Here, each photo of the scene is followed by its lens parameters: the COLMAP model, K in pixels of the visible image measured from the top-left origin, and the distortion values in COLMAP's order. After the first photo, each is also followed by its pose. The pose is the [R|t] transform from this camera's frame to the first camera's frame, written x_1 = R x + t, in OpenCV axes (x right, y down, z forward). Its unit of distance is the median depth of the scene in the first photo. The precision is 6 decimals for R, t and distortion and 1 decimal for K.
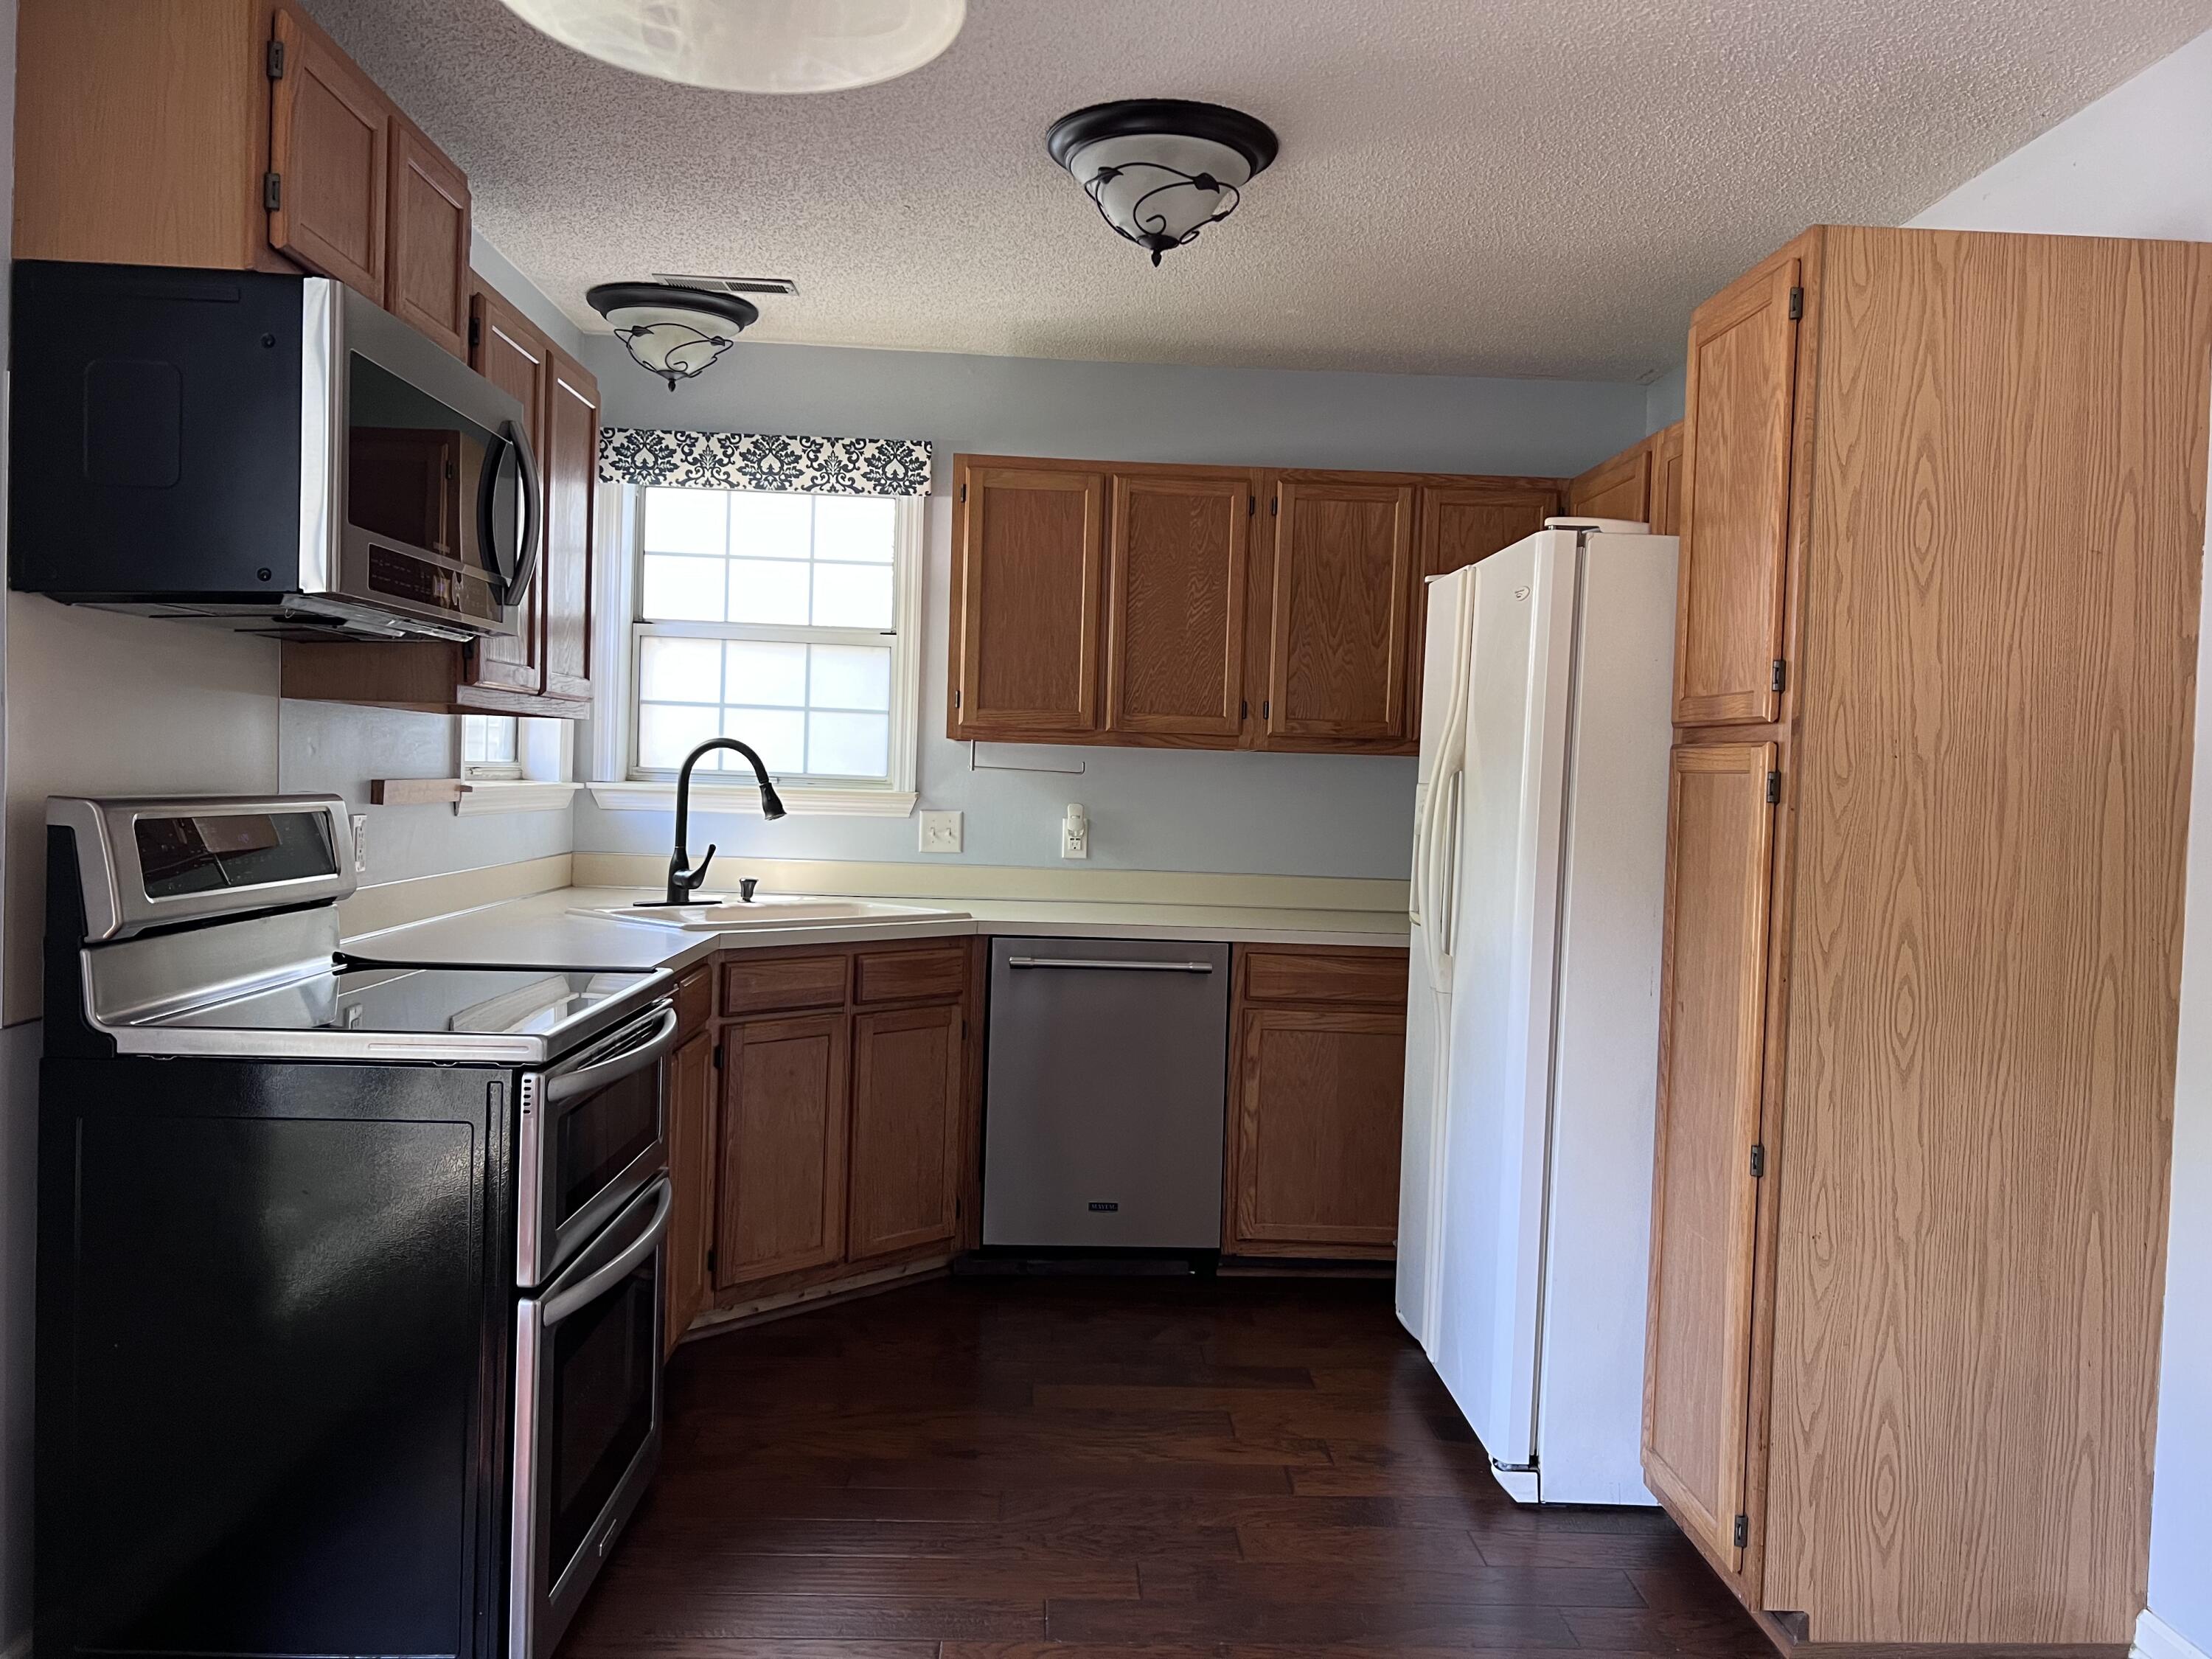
lens RADIAL K [[1664.0, 0, 1111.5], [0, 1664.0, 813.3], [0, 0, 1]] dist [0.115542, -0.120896]
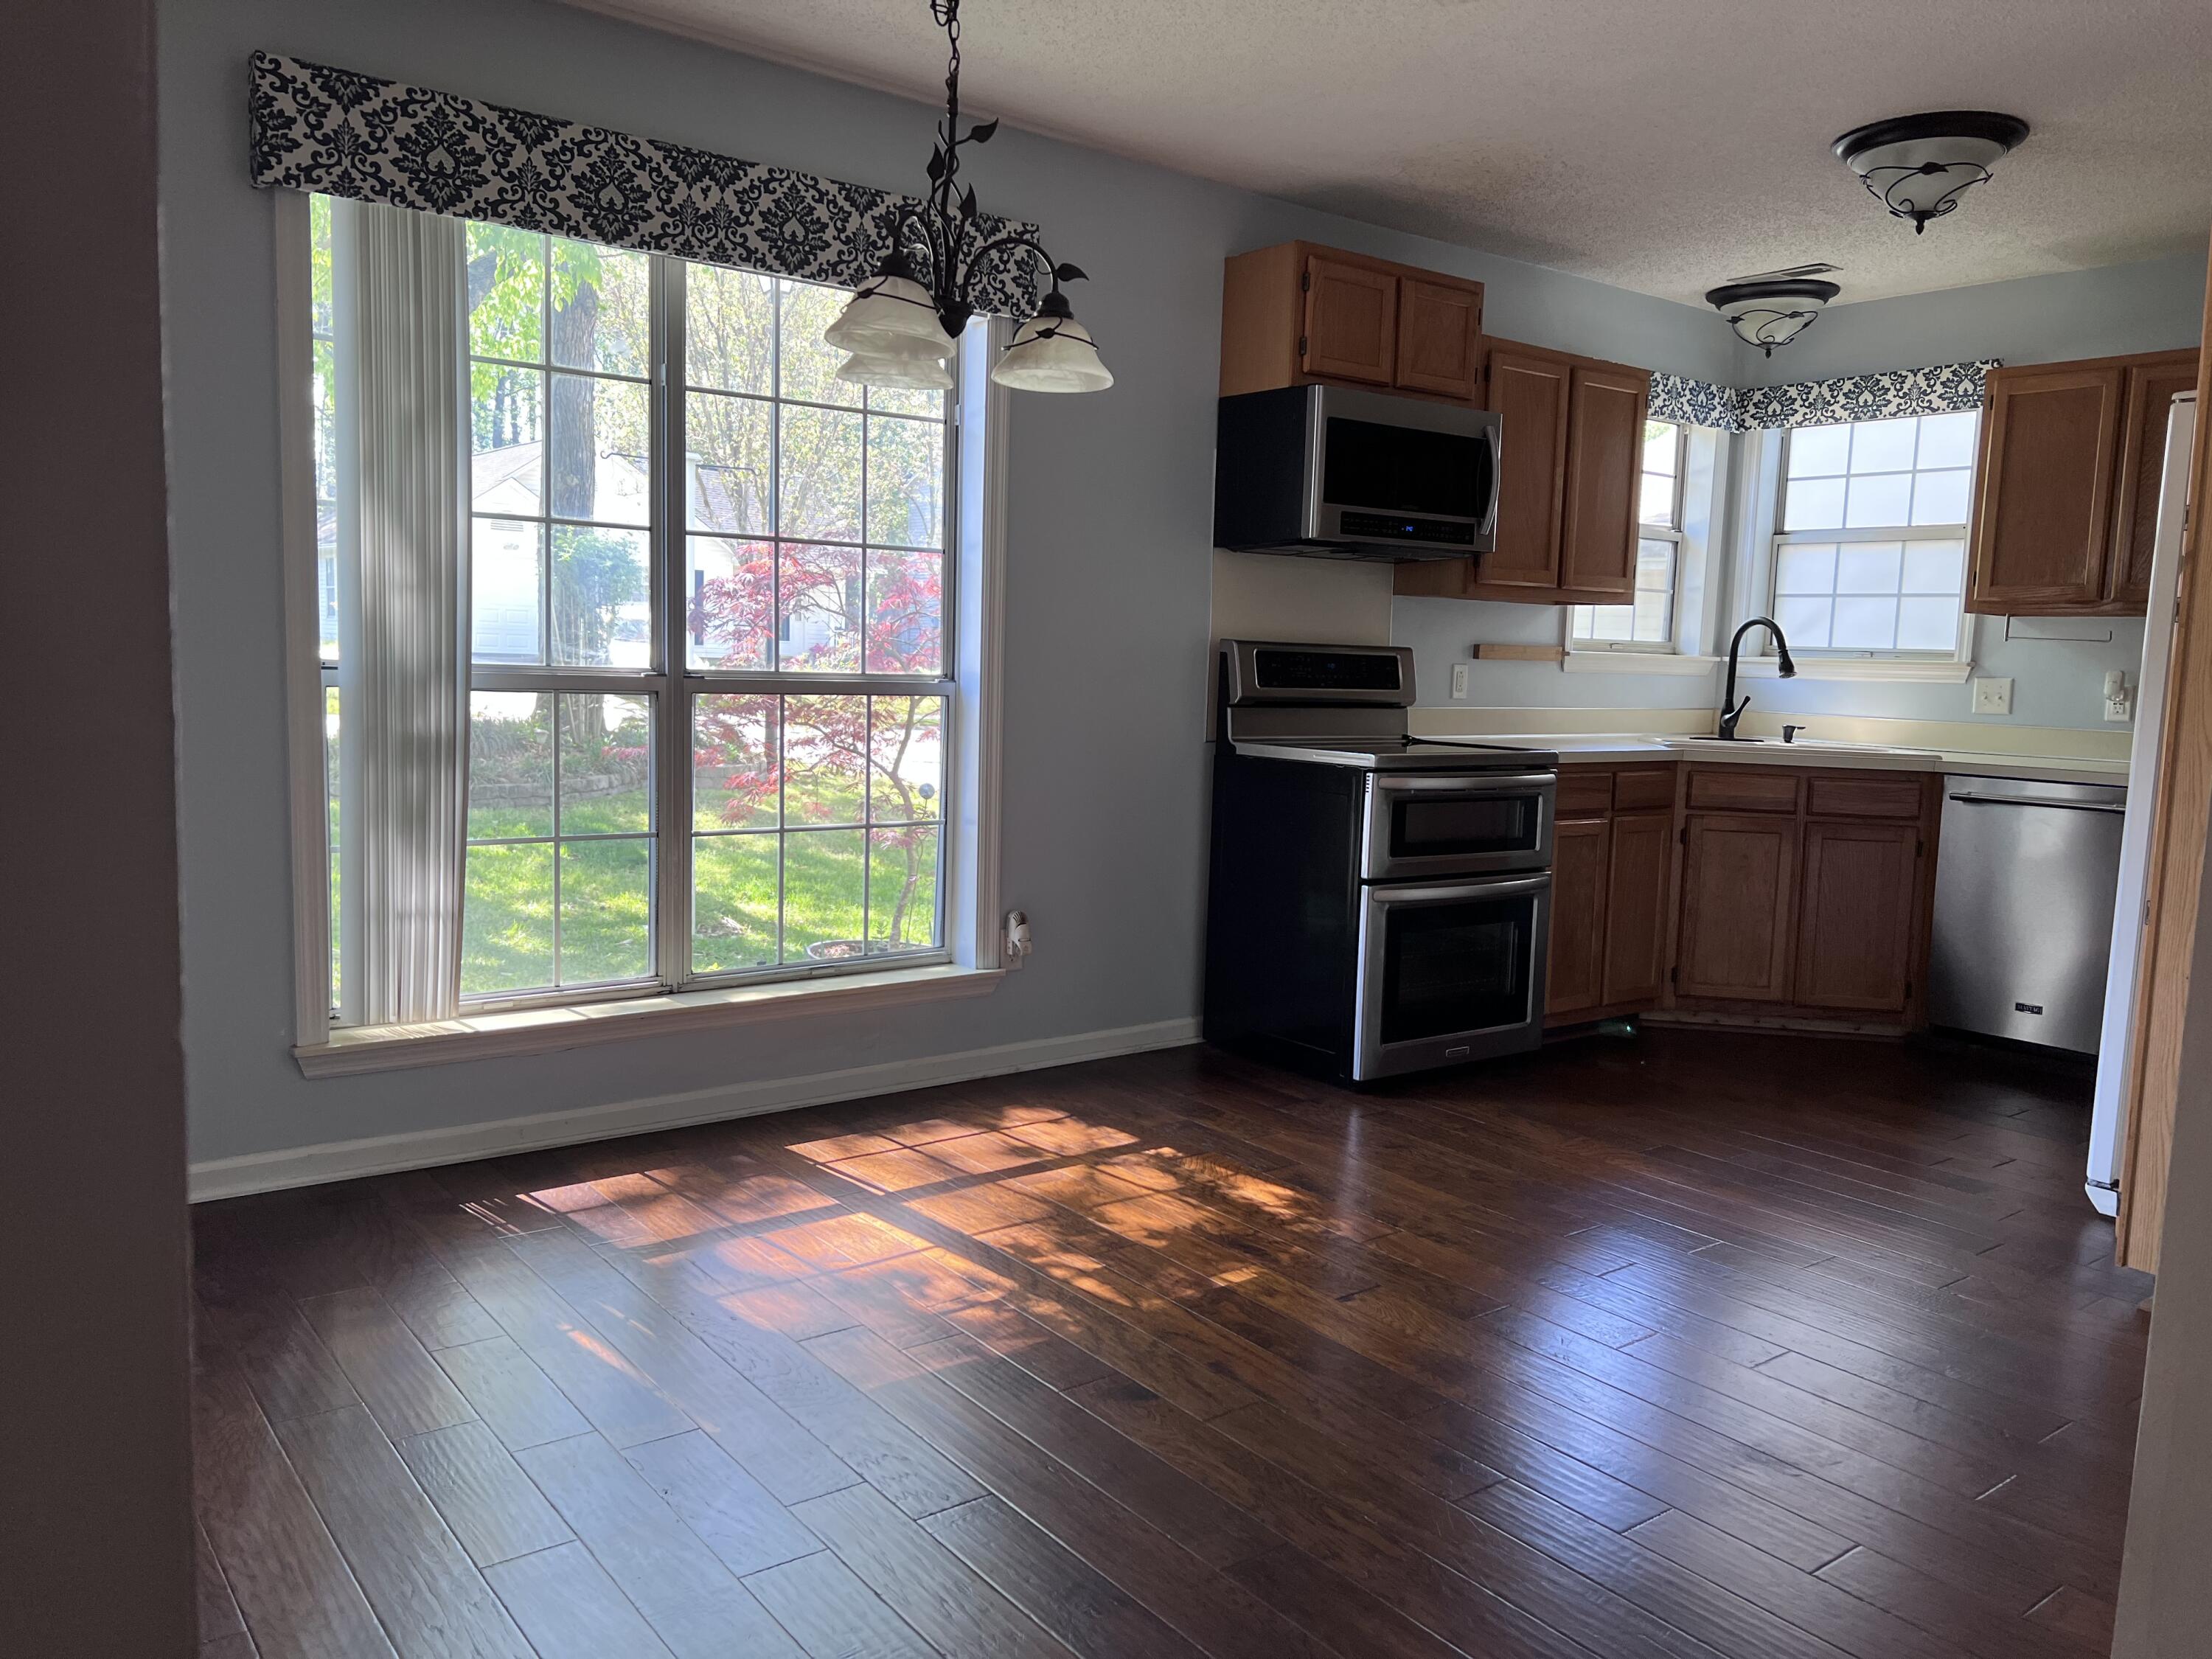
lens RADIAL K [[1646.9, 0, 1106.0], [0, 1646.9, 829.5], [0, 0, 1]] dist [0.001114, 0.001011]
pose [[0.579975, 0.072591, -0.811394, 0.549859], [-0.029878, 0.997247, 0.067862, 0.051106], [0.814086, -0.015115, 0.580547, -0.198081]]
